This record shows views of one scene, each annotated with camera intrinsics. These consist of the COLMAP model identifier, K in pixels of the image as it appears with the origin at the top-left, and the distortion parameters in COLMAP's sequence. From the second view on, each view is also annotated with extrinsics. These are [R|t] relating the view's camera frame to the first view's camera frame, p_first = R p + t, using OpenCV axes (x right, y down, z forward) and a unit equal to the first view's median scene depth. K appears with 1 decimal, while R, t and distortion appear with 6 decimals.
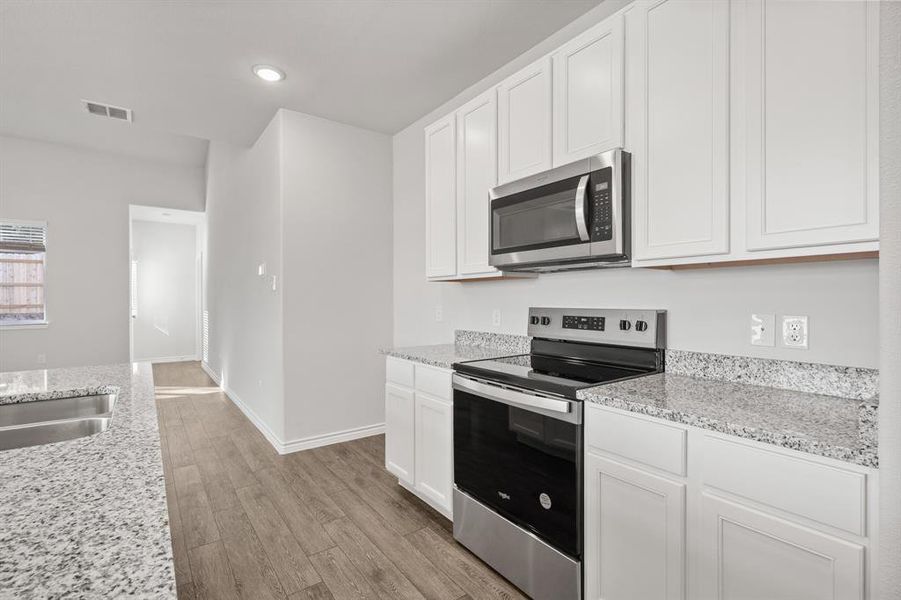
lens RADIAL K [[418.4, 0, 451.7], [0, 418.4, 301.1], [0, 0, 1]] dist [0.002437, -0.000201]
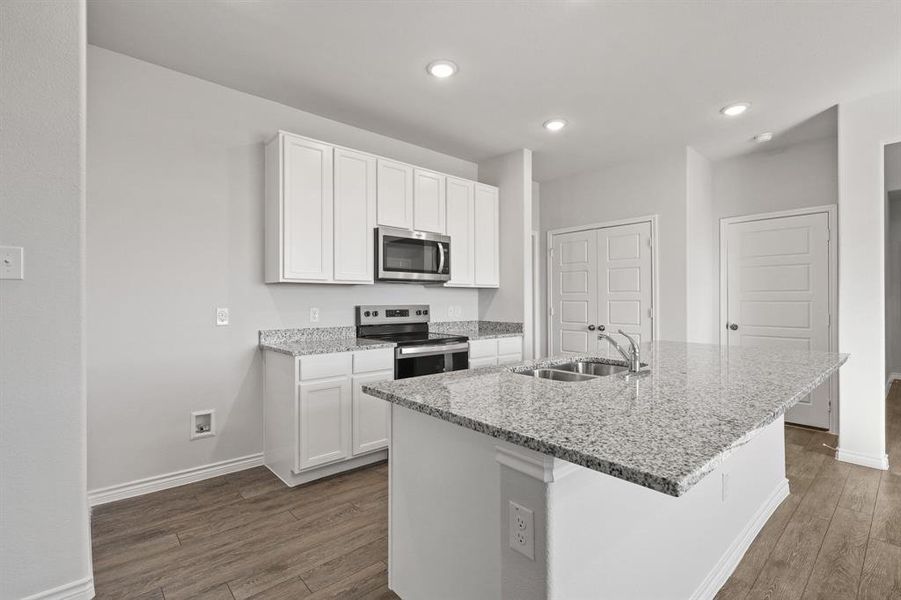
lens RADIAL K [[418.4, 0, 450.0], [0, 418.4, 297.4], [0, 0, 1]] dist [0.002437, -0.000201]
pose [[-0.088946, 0.002960, 0.996032, -1.251523], [-0.000738, 0.999995, -0.003037, -0.008900], [-0.996036, -0.001005, -0.088944, 0.782496]]
